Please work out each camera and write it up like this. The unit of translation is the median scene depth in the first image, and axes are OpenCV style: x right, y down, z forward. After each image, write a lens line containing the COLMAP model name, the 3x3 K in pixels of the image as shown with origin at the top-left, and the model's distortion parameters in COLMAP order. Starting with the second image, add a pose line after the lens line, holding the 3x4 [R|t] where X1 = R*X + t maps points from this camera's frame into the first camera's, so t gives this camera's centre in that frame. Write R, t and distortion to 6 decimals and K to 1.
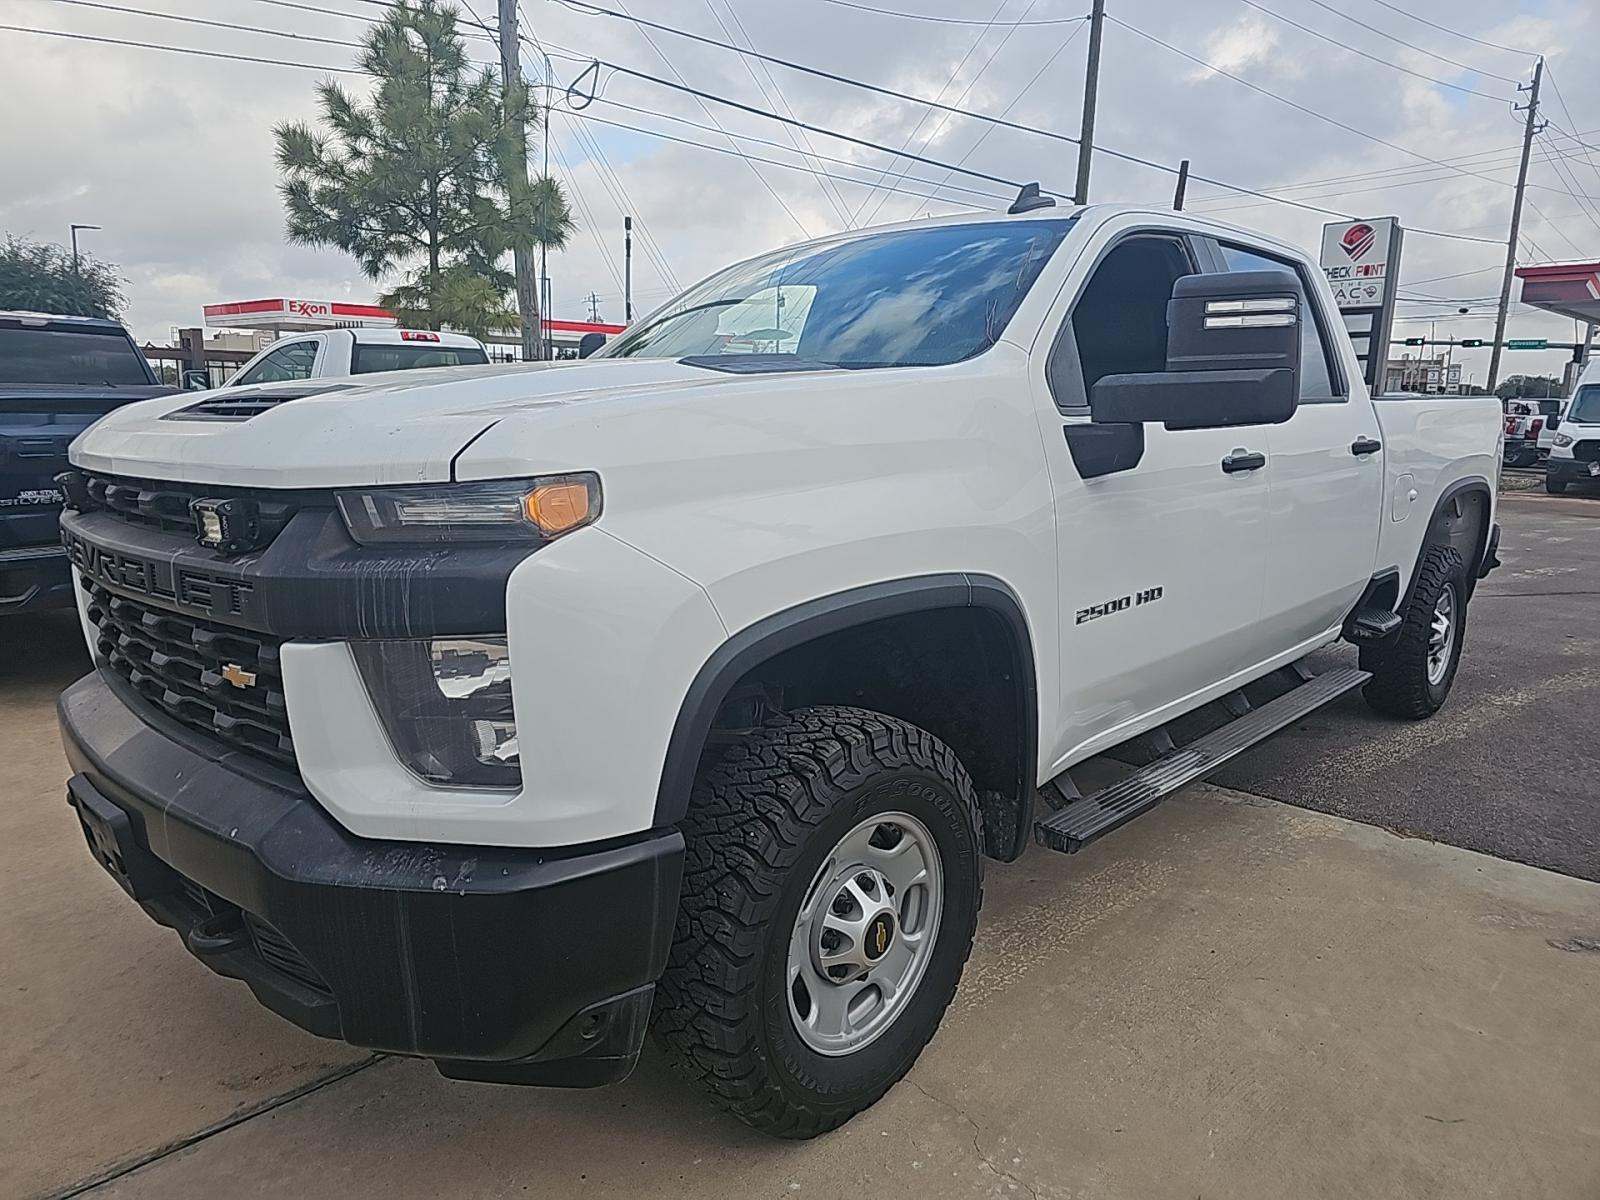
lens RADIAL K [[1092.7, 0, 777.3], [0, 1092.7, 597.9], [0, 0, 1]] dist [0.037494, -0.021819]
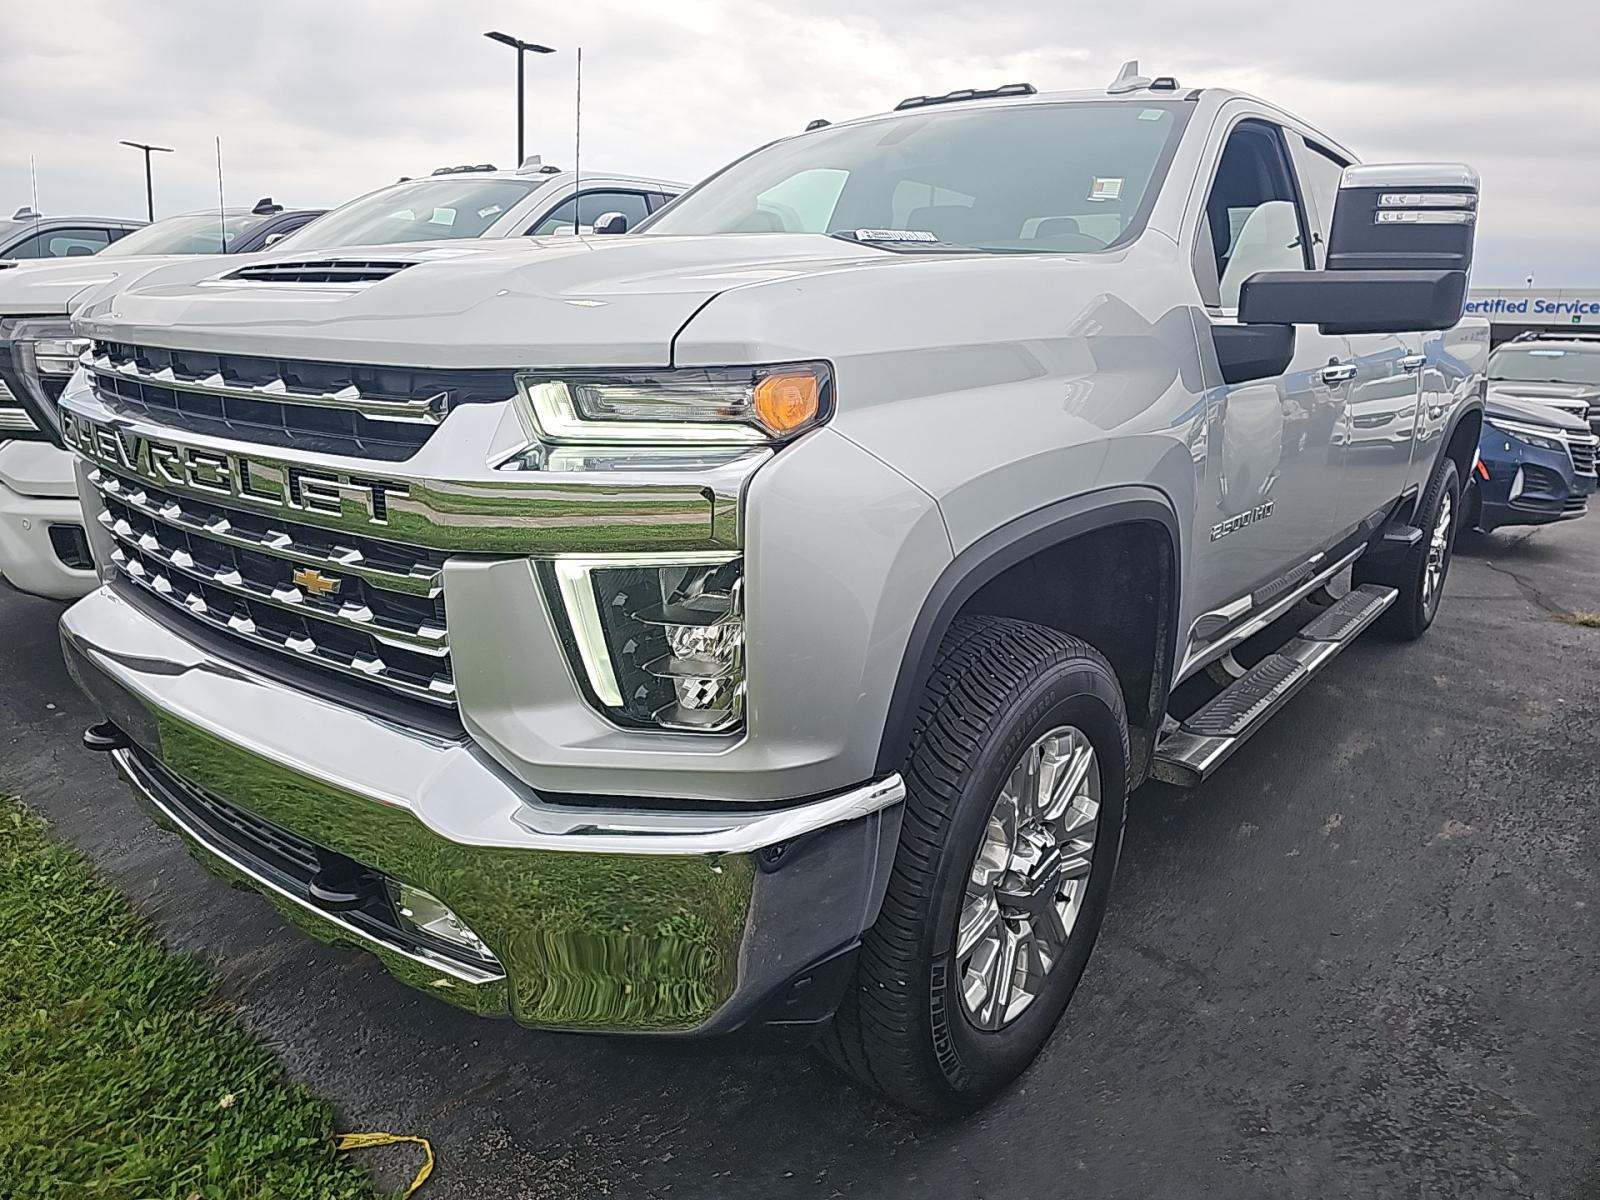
lens RADIAL K [[1092.7, 0, 789.8], [0, 1092.7, 570.1], [0, 0, 1]] dist [0.037494, -0.021819]
pose [[0.994541, 0.006820, 0.104119, -0.203418], [-0.013081, 0.998138, 0.059575, -0.002404], [-0.103519, -0.060611, 0.992779, 0.114712]]
